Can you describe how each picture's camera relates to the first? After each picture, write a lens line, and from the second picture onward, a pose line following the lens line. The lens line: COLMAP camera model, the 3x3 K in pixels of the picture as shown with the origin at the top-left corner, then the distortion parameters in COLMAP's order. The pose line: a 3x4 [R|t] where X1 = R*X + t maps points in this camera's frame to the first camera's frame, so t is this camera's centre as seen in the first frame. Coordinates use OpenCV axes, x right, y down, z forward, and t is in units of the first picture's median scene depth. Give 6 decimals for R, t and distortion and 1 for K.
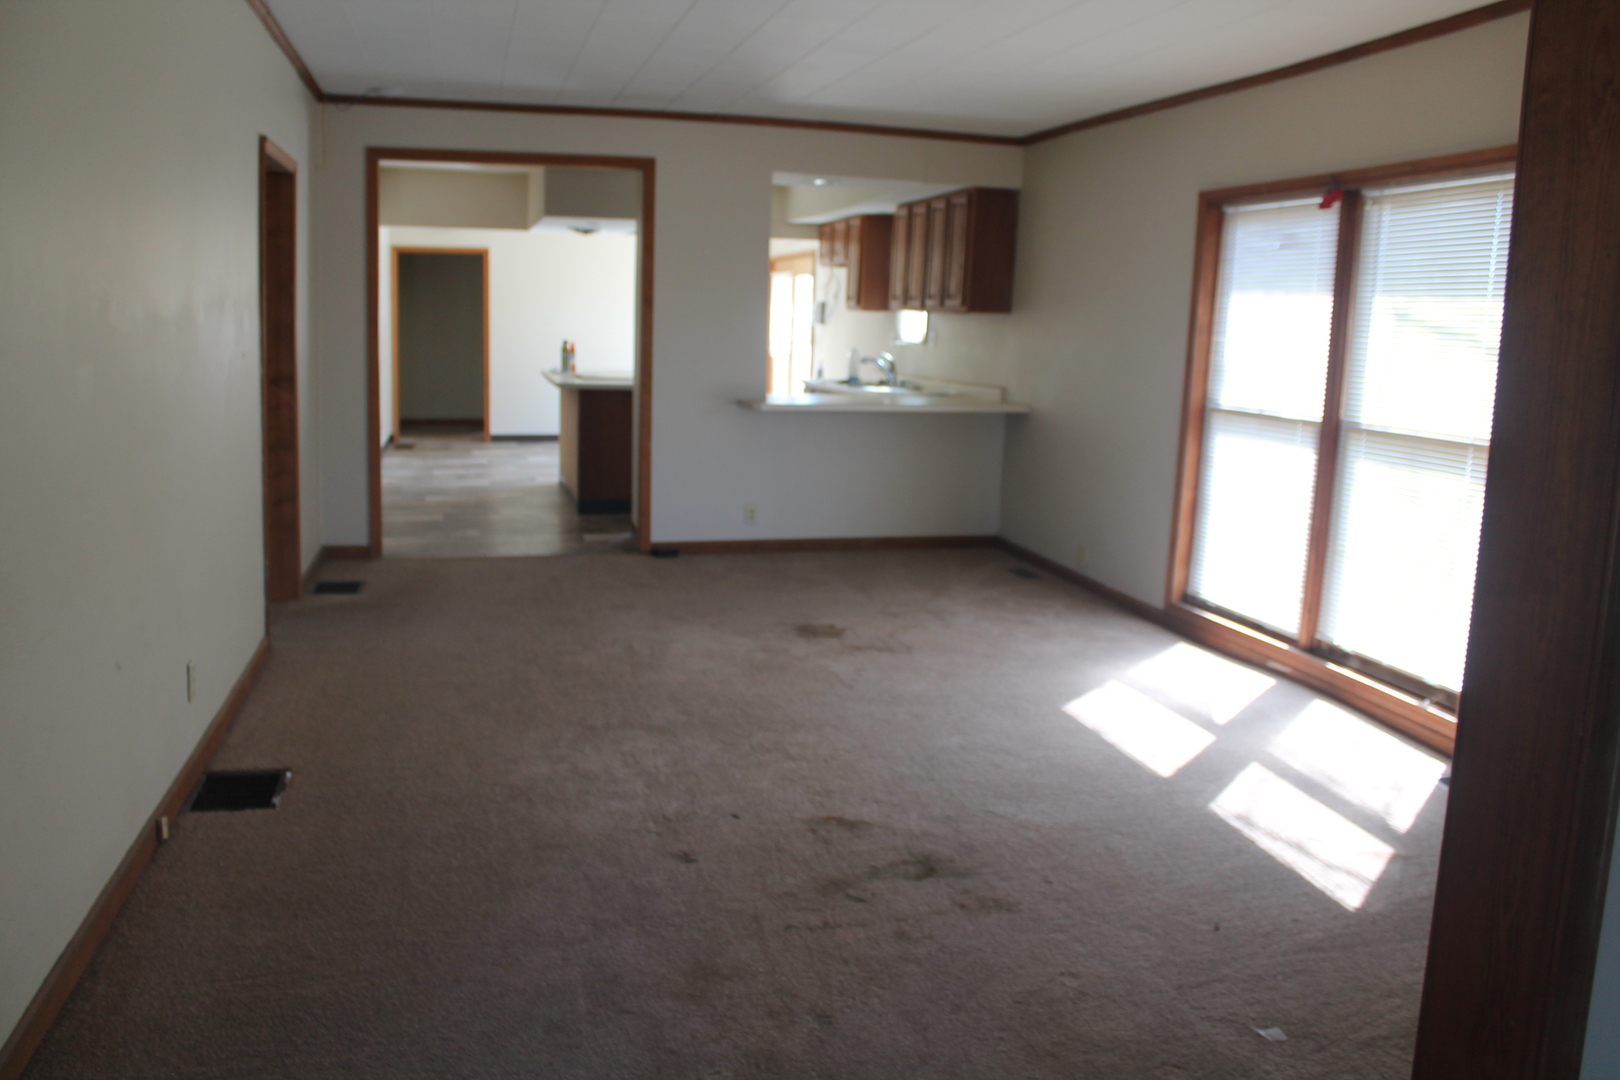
lens RADIAL K [[1340.0, 0, 816.8], [0, 1340.0, 558.0], [0, 0, 1]] dist [-0.169979, 0.142101]
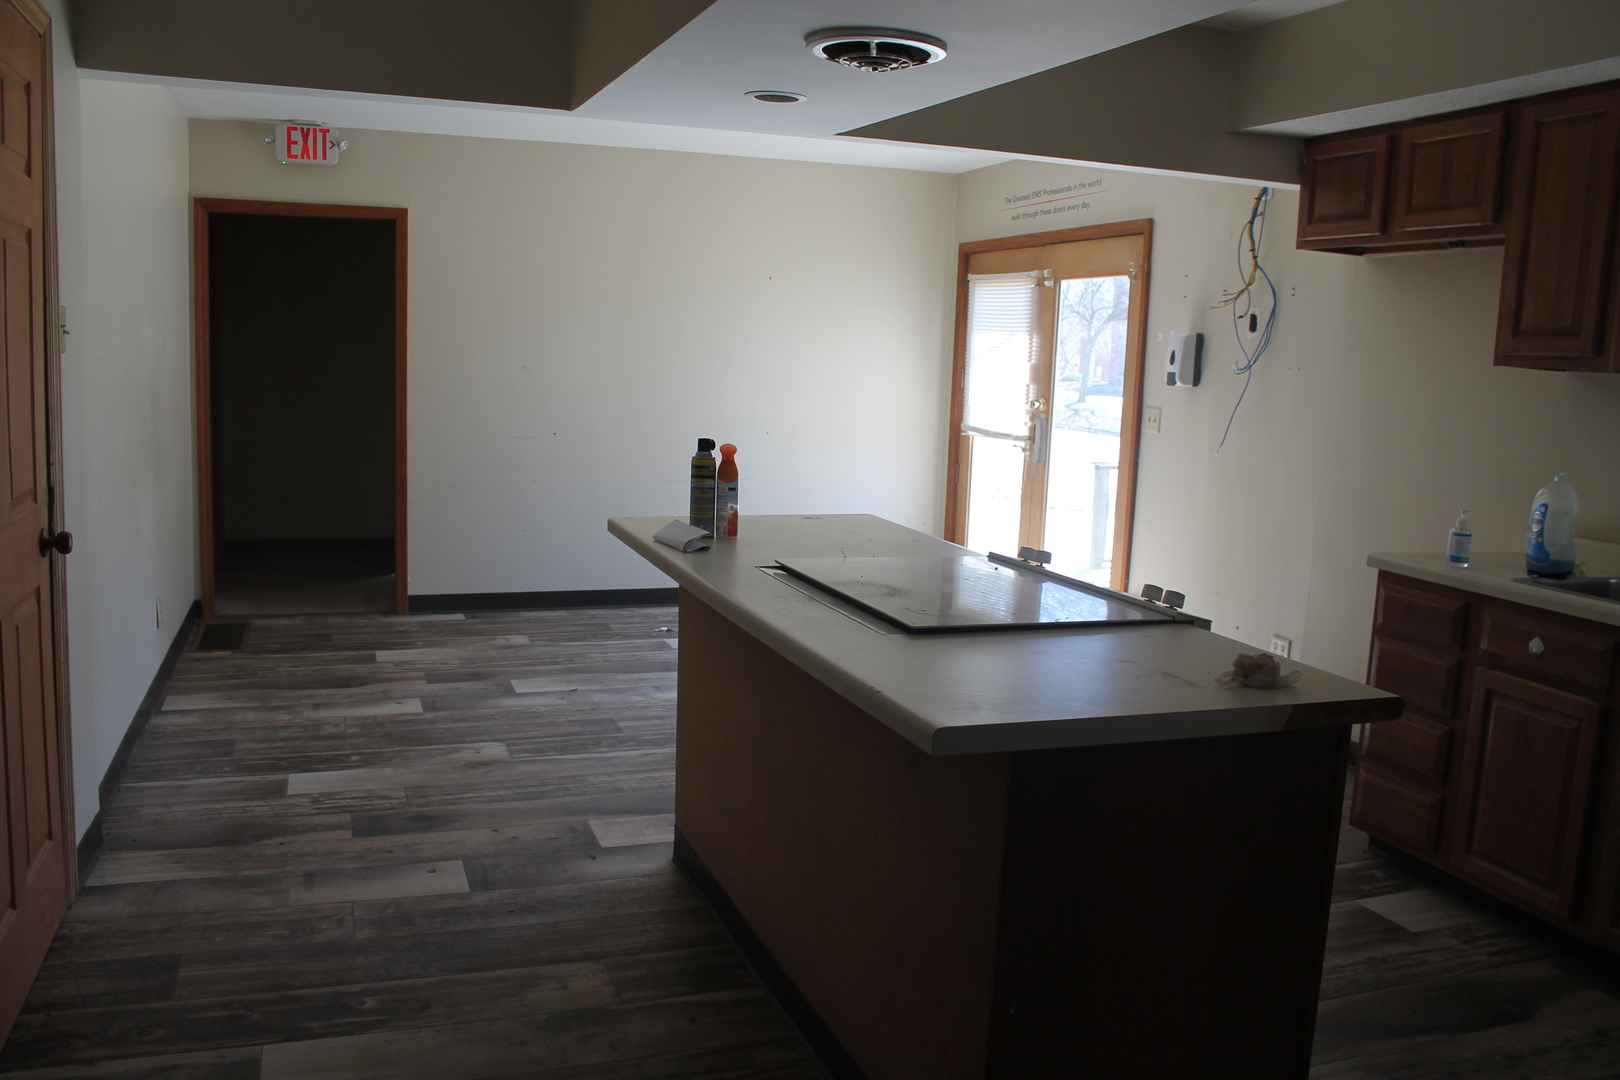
lens RADIAL K [[1340.0, 0, 816.8], [0, 1340.0, 558.0], [0, 0, 1]] dist [-0.169979, 0.142101]
pose [[0.994965, -0.003171, 0.100175, -0.184961], [0.005318, 0.999762, -0.021174, -0.120730], [-0.100084, 0.021600, 0.994745, 0.639776]]
